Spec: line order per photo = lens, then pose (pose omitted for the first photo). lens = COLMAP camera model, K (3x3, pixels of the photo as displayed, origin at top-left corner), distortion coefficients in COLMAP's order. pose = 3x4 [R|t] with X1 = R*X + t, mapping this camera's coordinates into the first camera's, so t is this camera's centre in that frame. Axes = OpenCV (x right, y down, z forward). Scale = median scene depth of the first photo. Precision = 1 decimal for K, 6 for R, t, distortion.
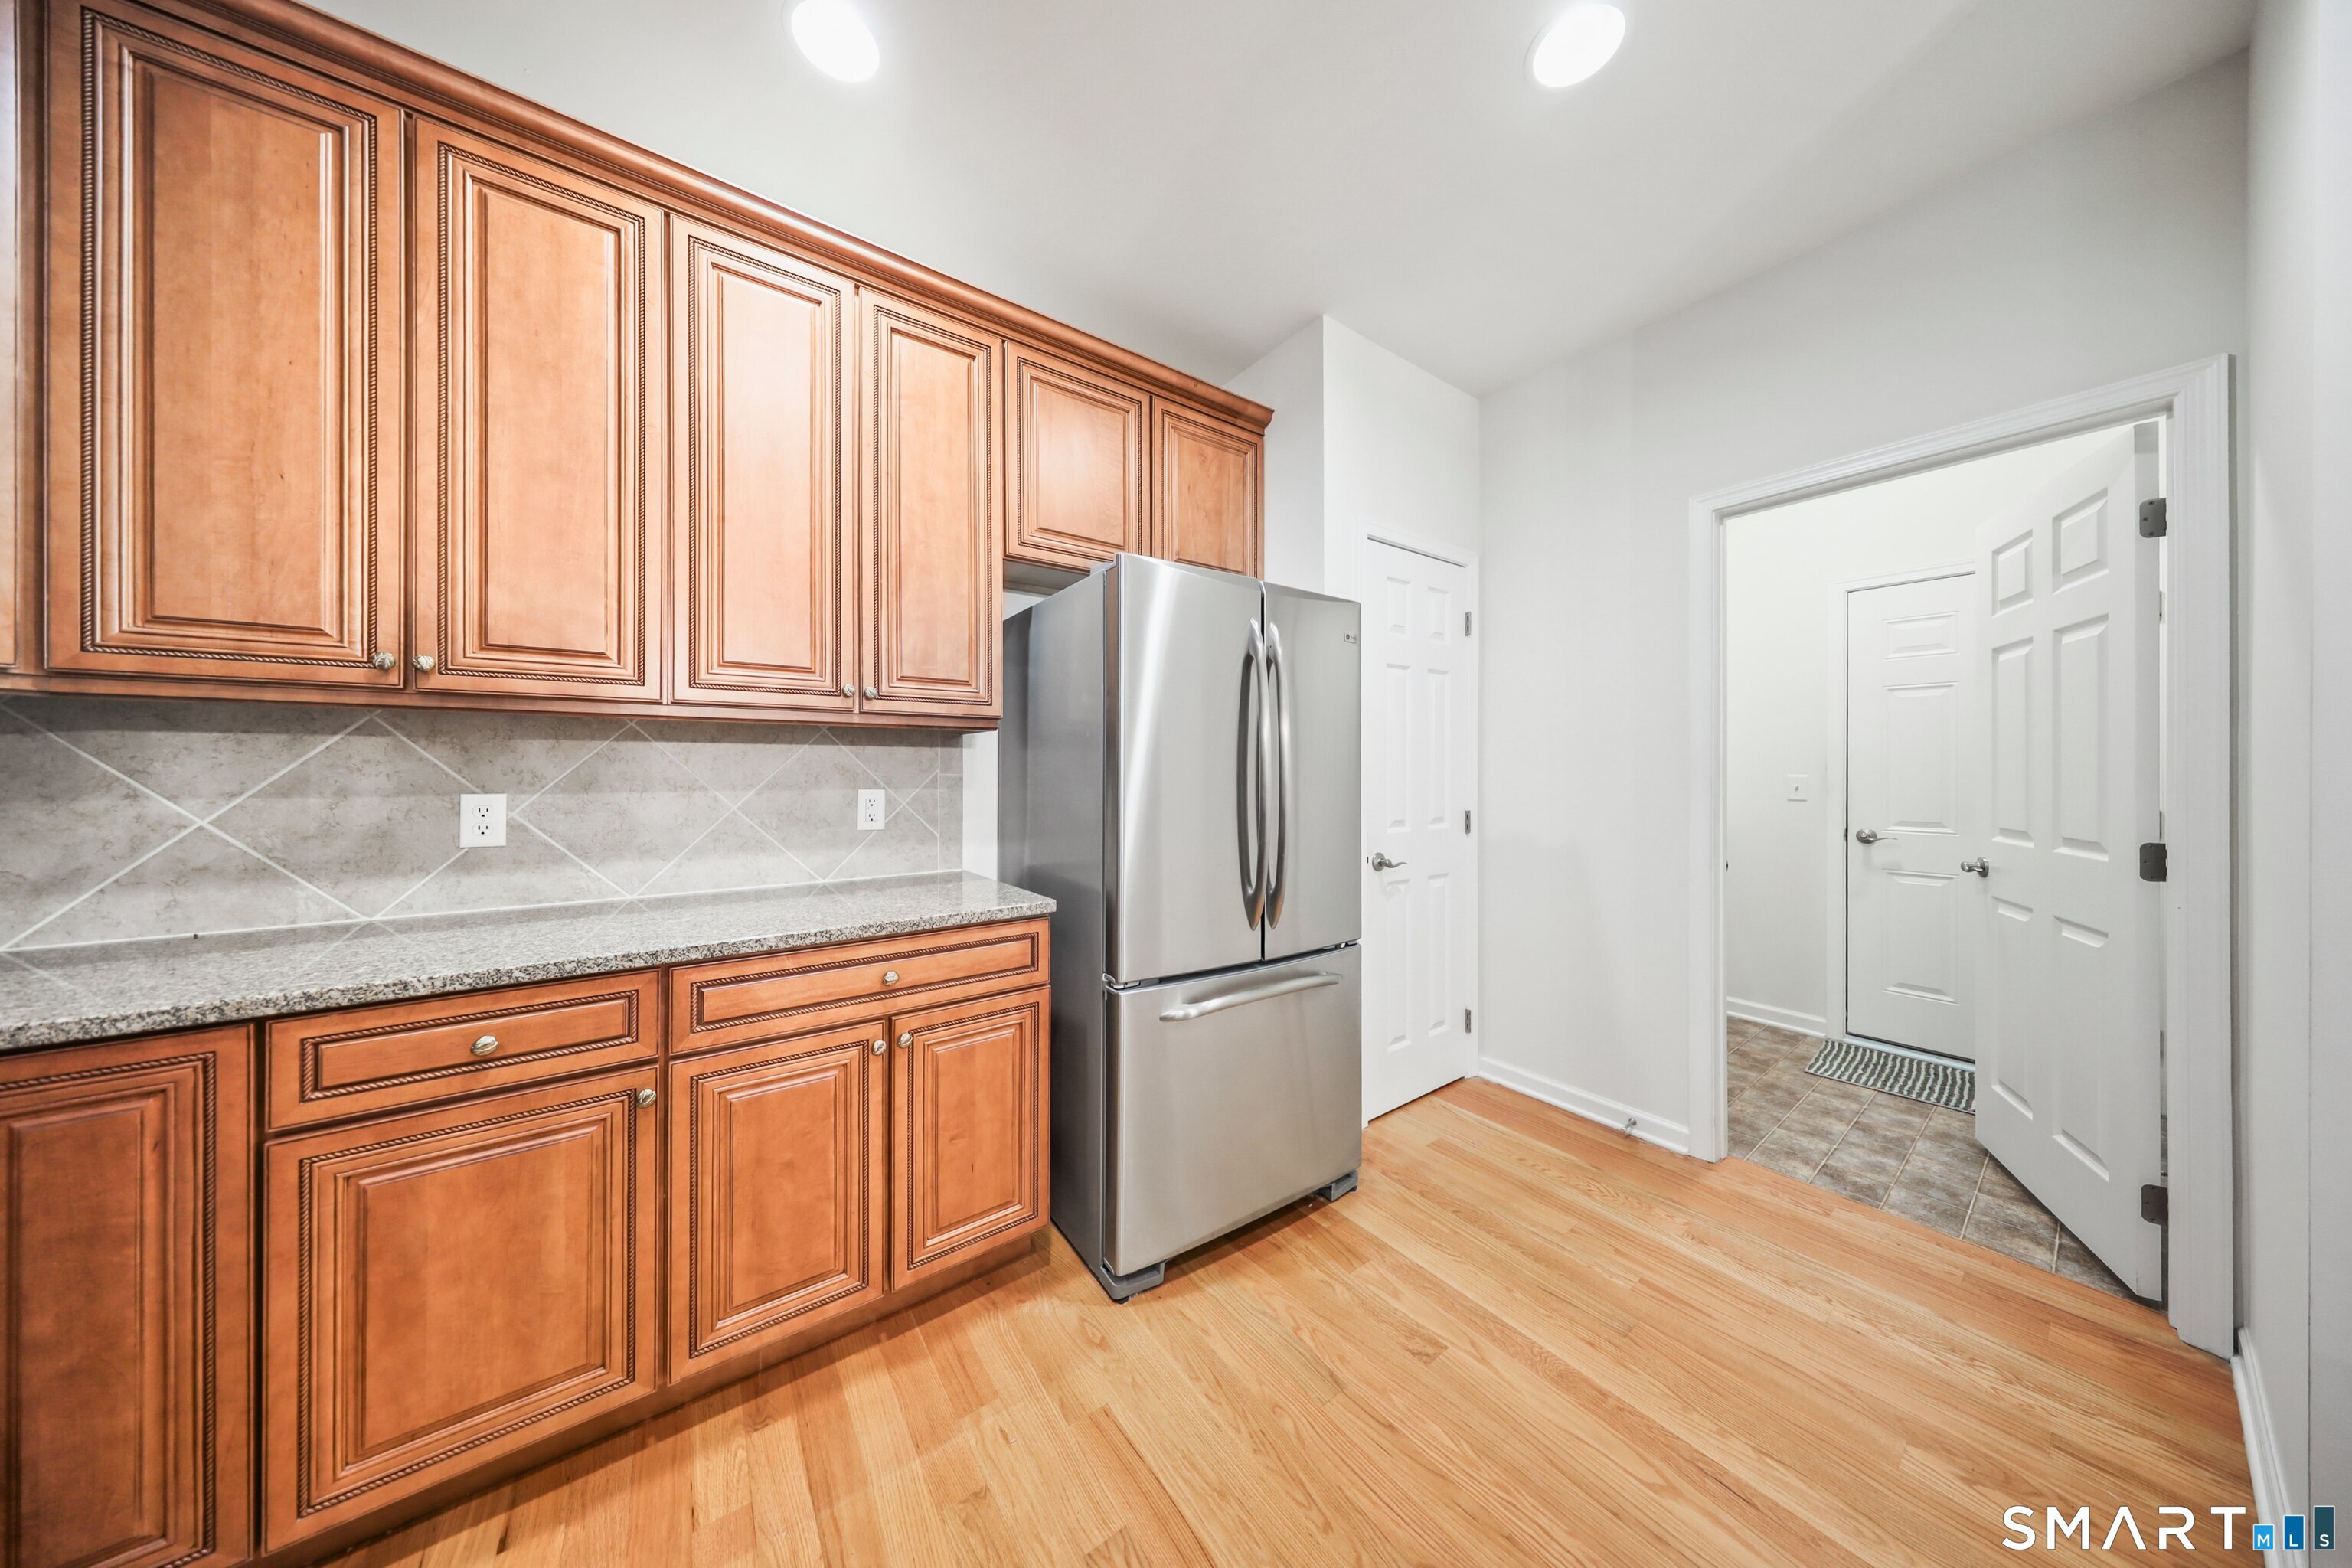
lens RADIAL K [[676.7, 0, 1161.7], [0, 676.7, 773.2], [0, 0, 1]] dist [-0.001046, -0.000055]
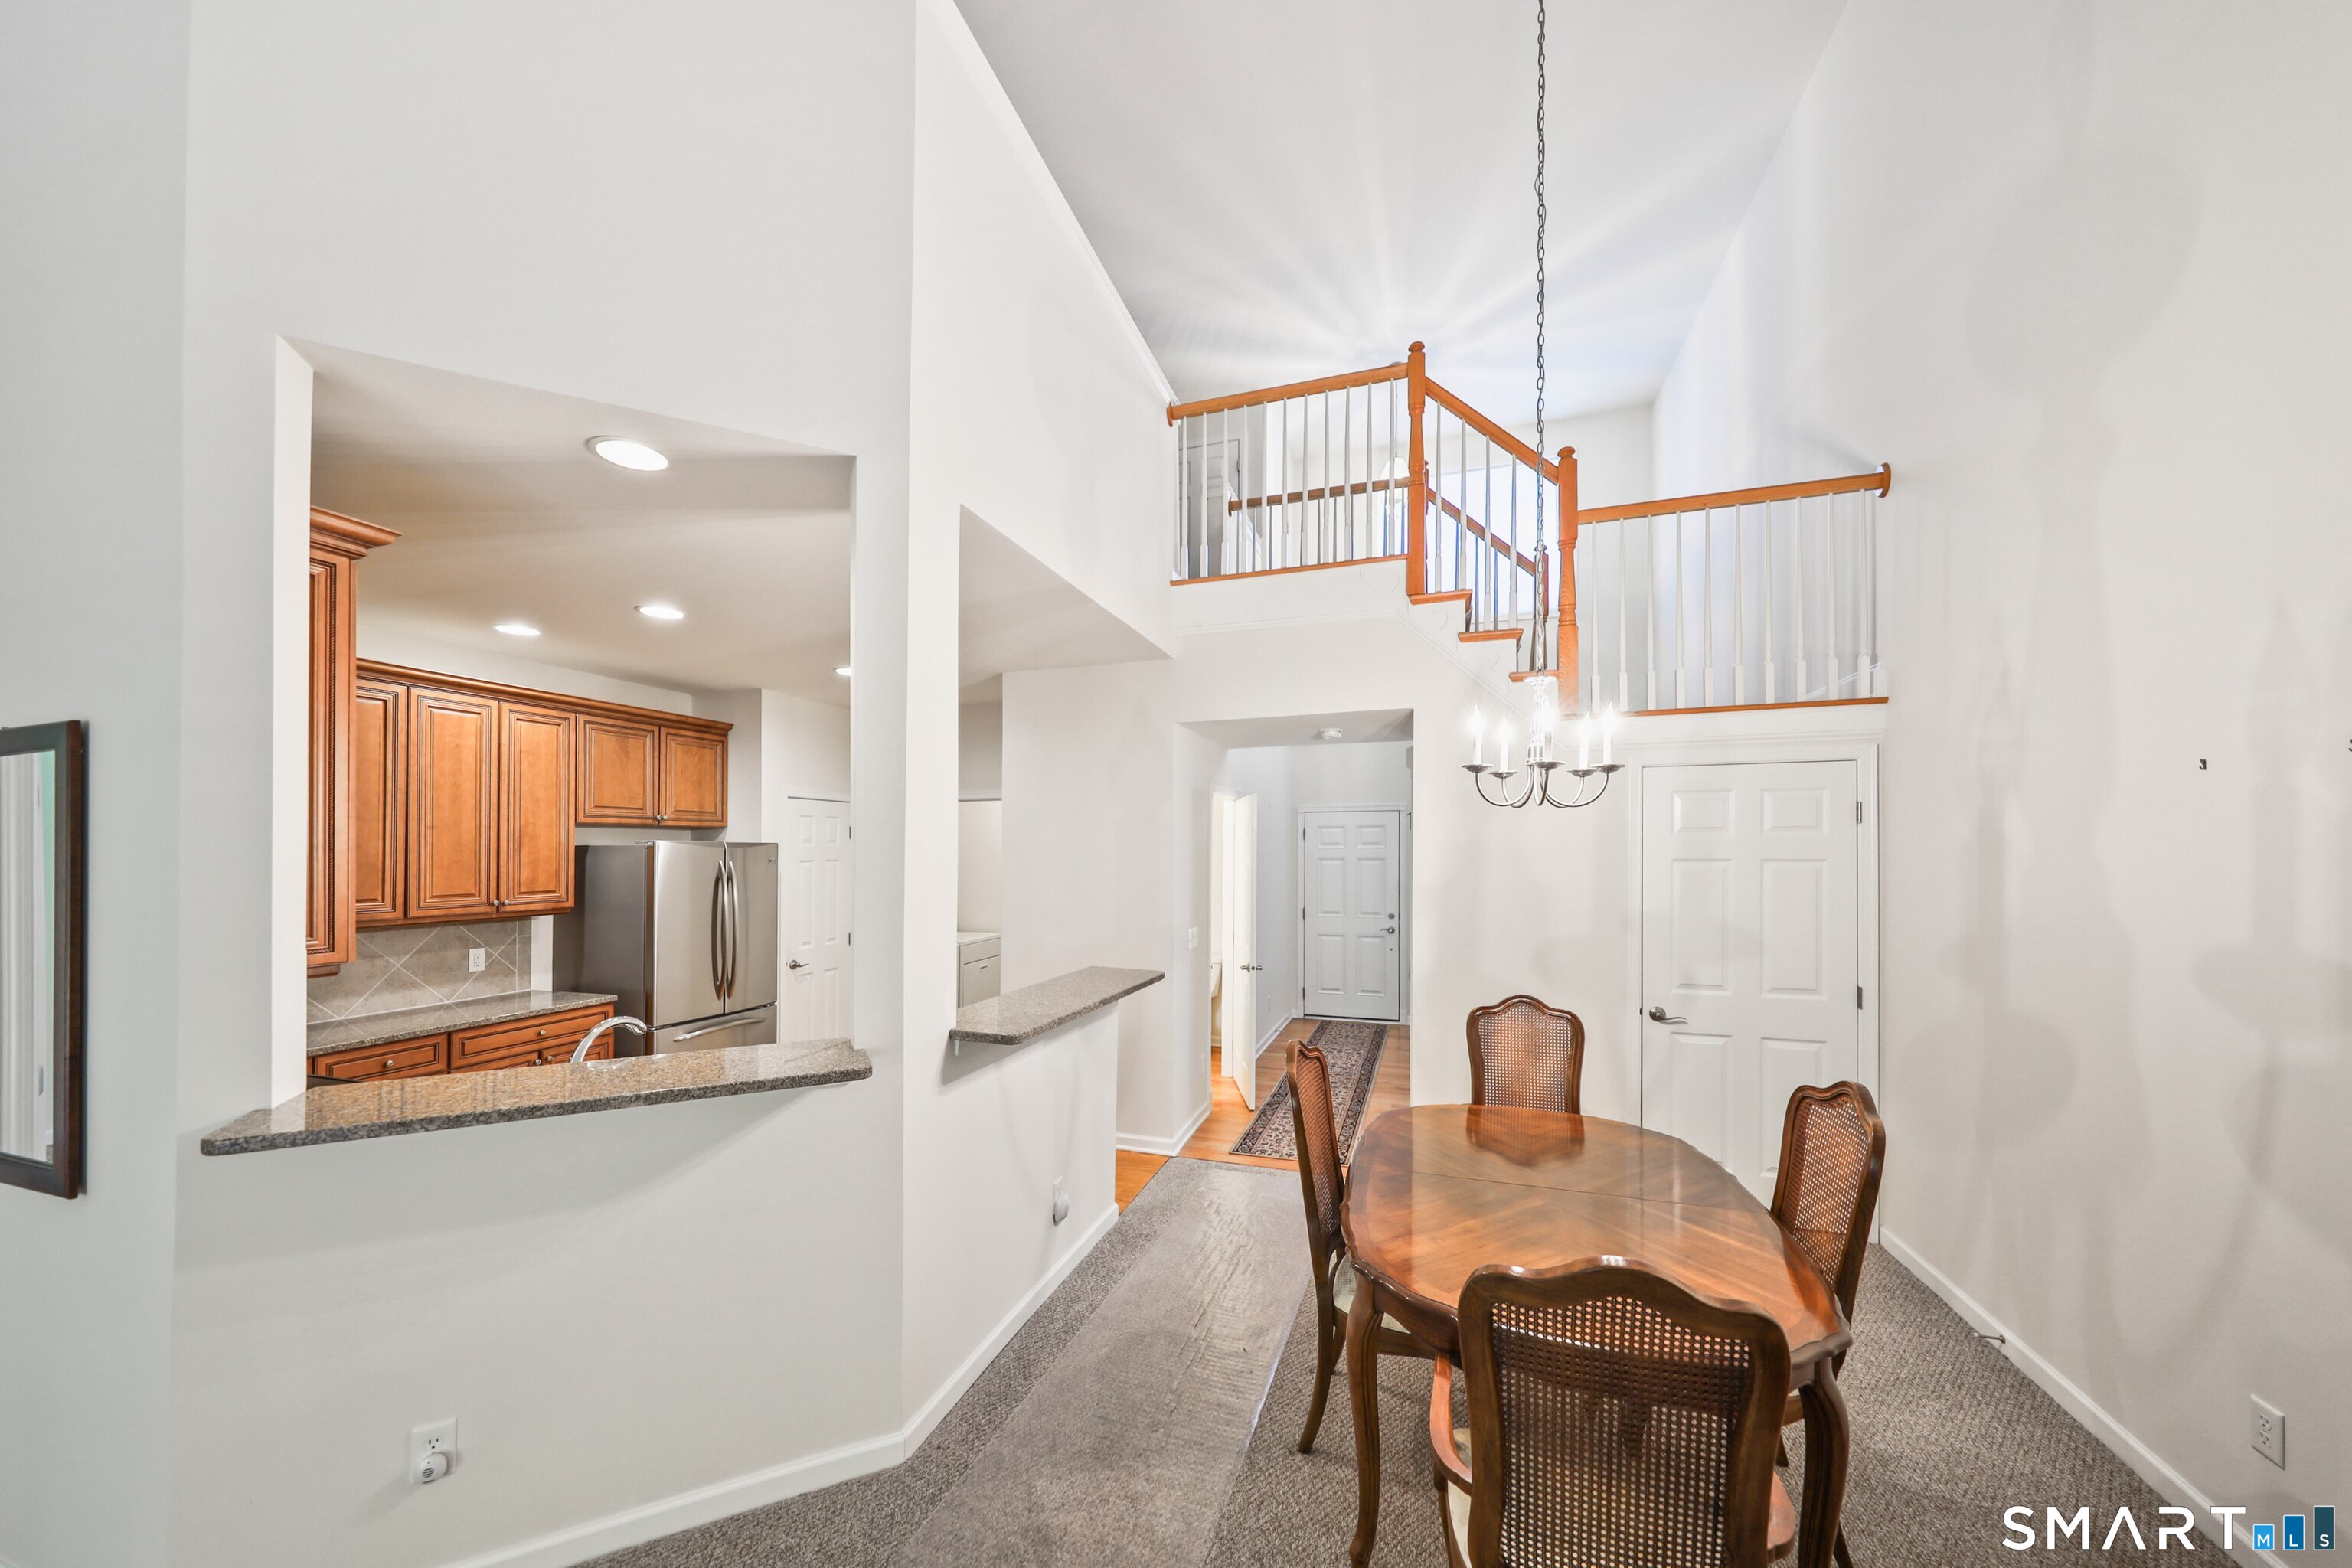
lens RADIAL K [[830.1, 0, 1173.4], [0, 830.1, 834.5], [0, 0, 1]] dist [0.004799, -0.000278]
pose [[0.808084, 0.007161, 0.589024, -0.261457], [0.006009, 0.999774, -0.020398, -0.238356], [-0.589037, 0.020023, 0.807858, -2.012806]]
